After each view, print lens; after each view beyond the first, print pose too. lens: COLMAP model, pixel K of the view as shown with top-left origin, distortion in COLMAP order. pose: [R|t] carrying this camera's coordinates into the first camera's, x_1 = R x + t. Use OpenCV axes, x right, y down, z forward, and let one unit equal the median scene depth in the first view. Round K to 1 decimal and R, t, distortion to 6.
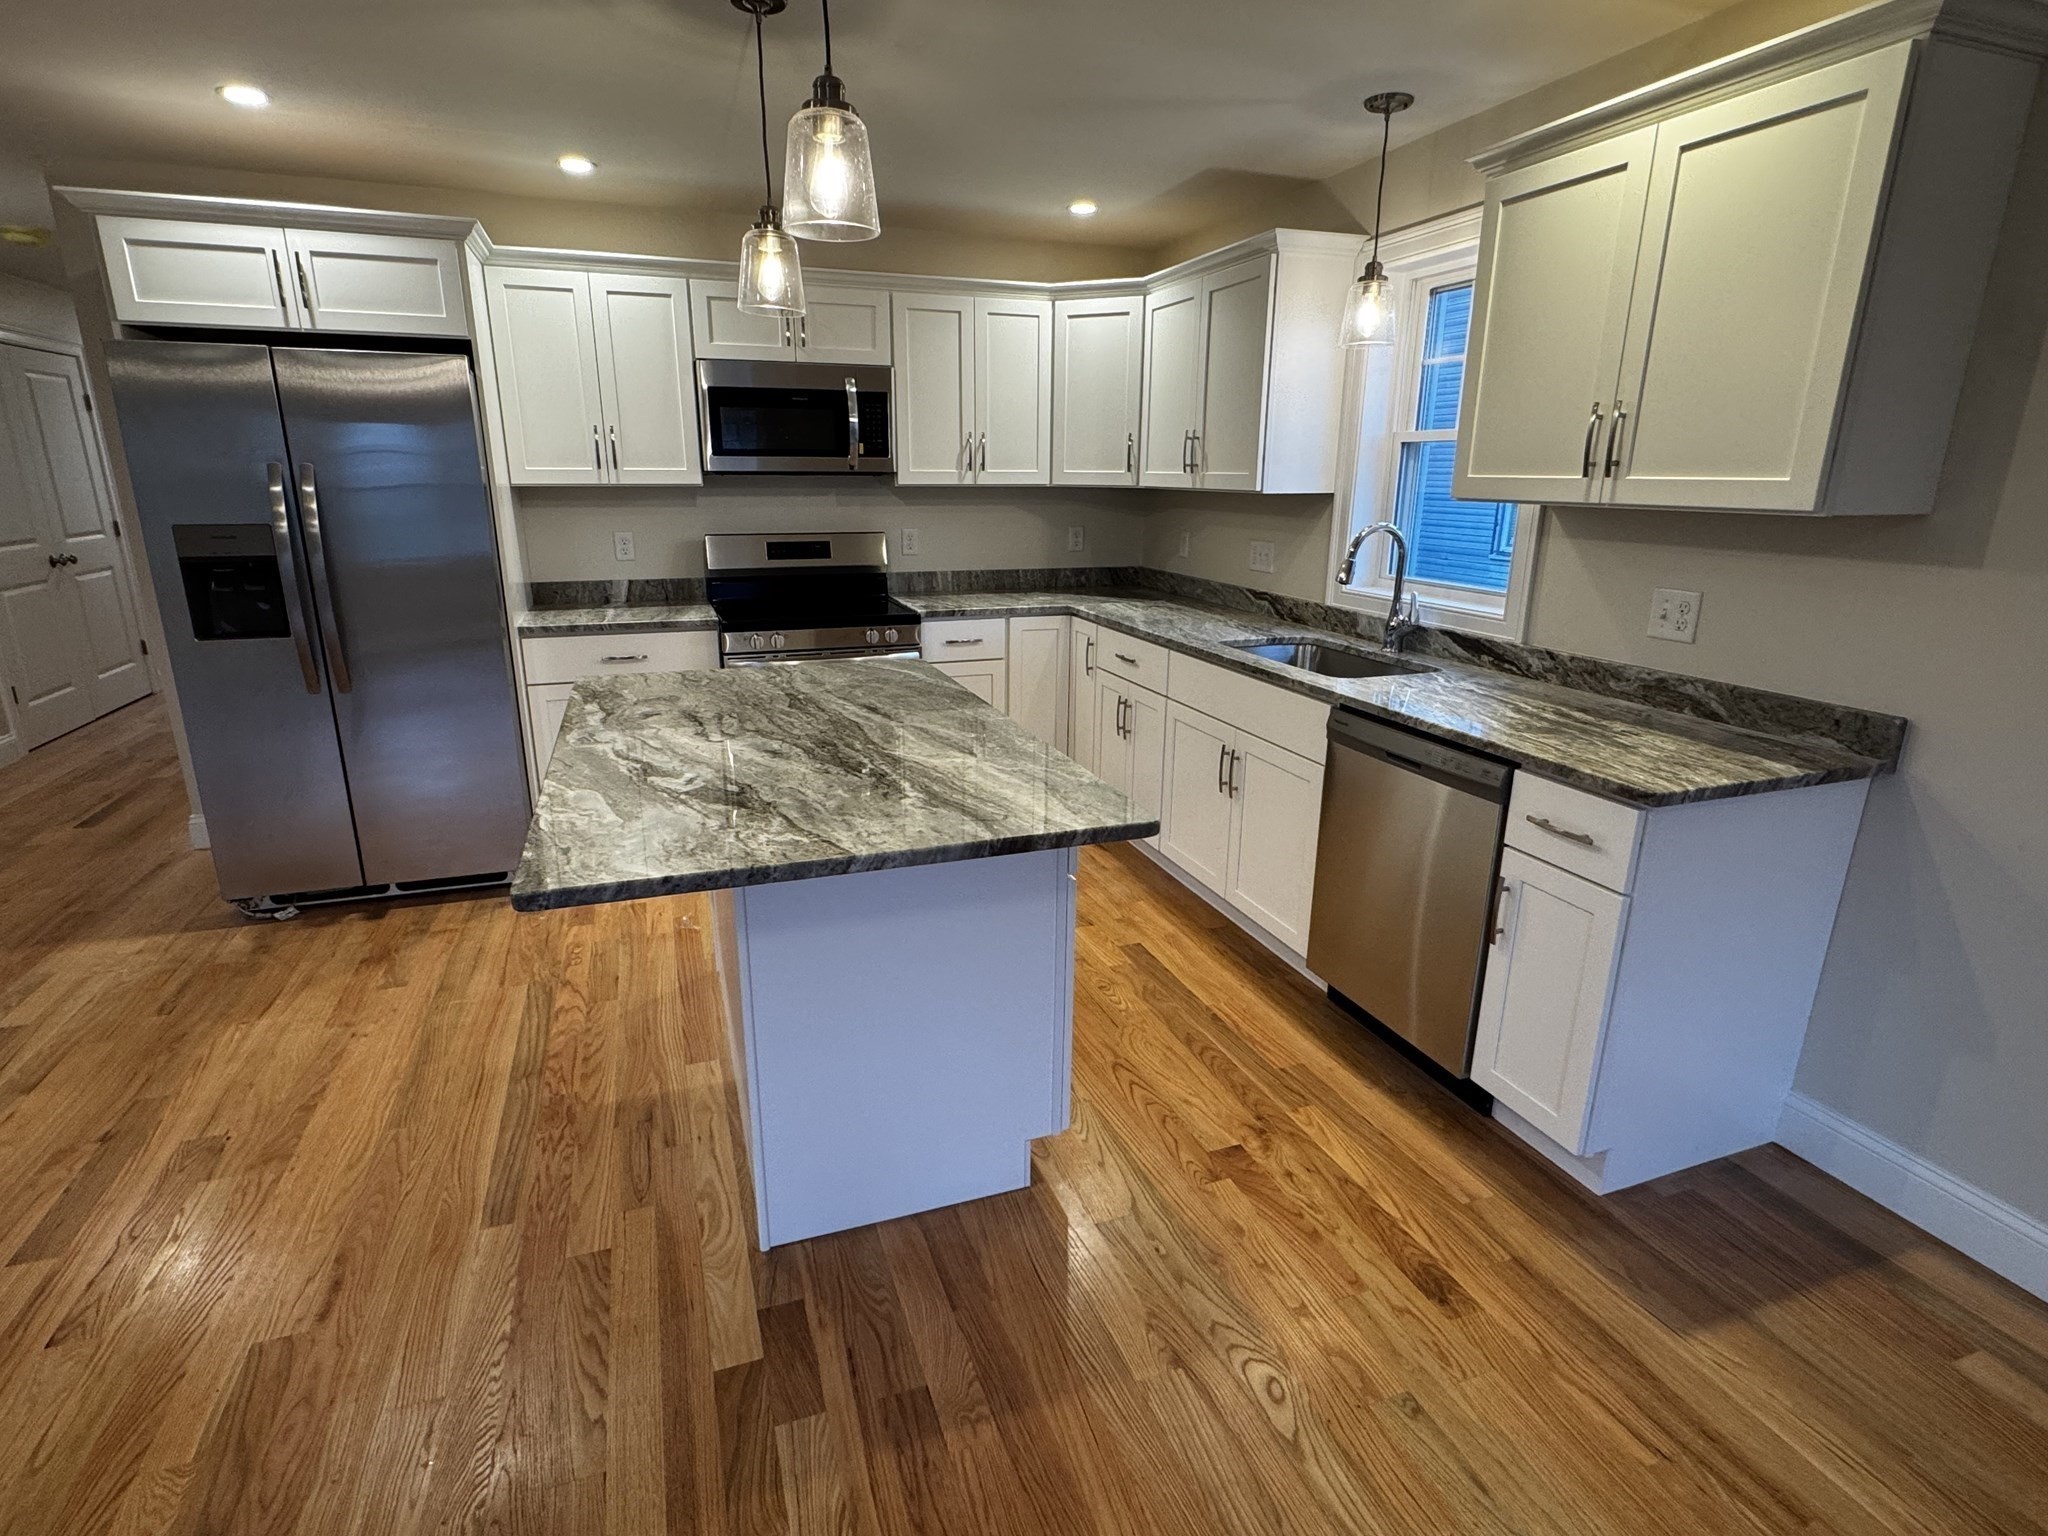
lens RADIAL K [[1031.3, 0, 1024.0], [0, 1031.3, 768.0], [0, 0, 1]] dist [0.000777, 0.000691]
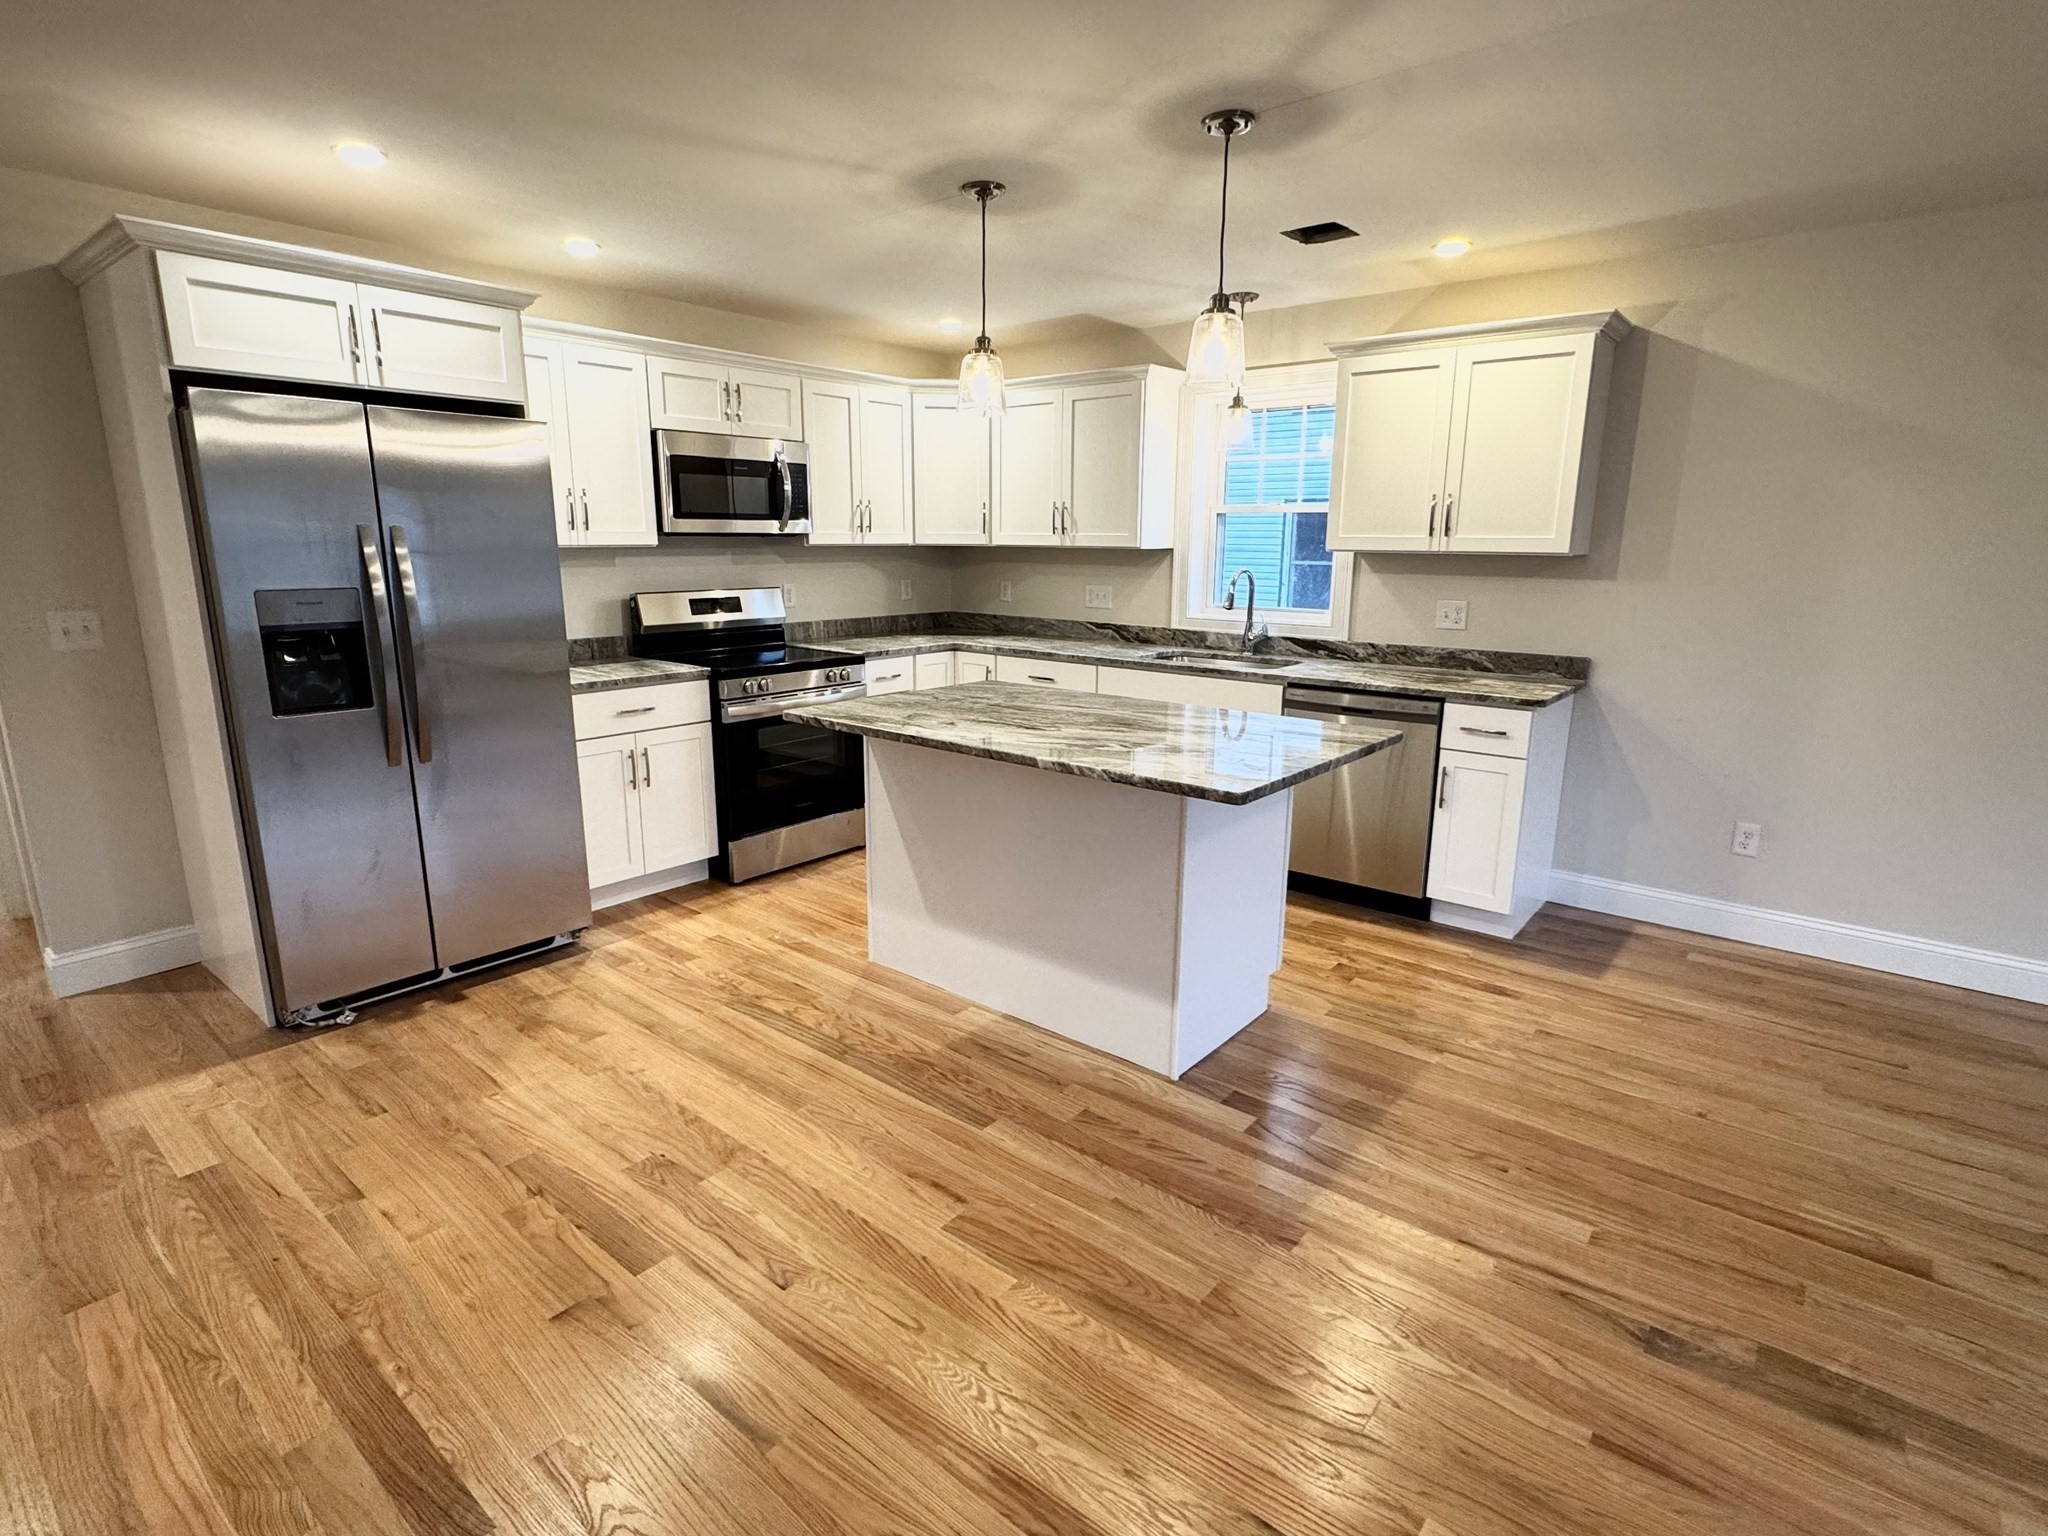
lens RADIAL K [[1031.3, 0, 1024.0], [0, 1031.3, 768.0], [0, 0, 1]] dist [0.000777, 0.000691]
pose [[0.858521, -0.113387, 0.500085, -0.674859], [0.141371, 0.989788, -0.018279, 0.027607], [-0.492905, 0.086391, 0.865784, -0.092675]]
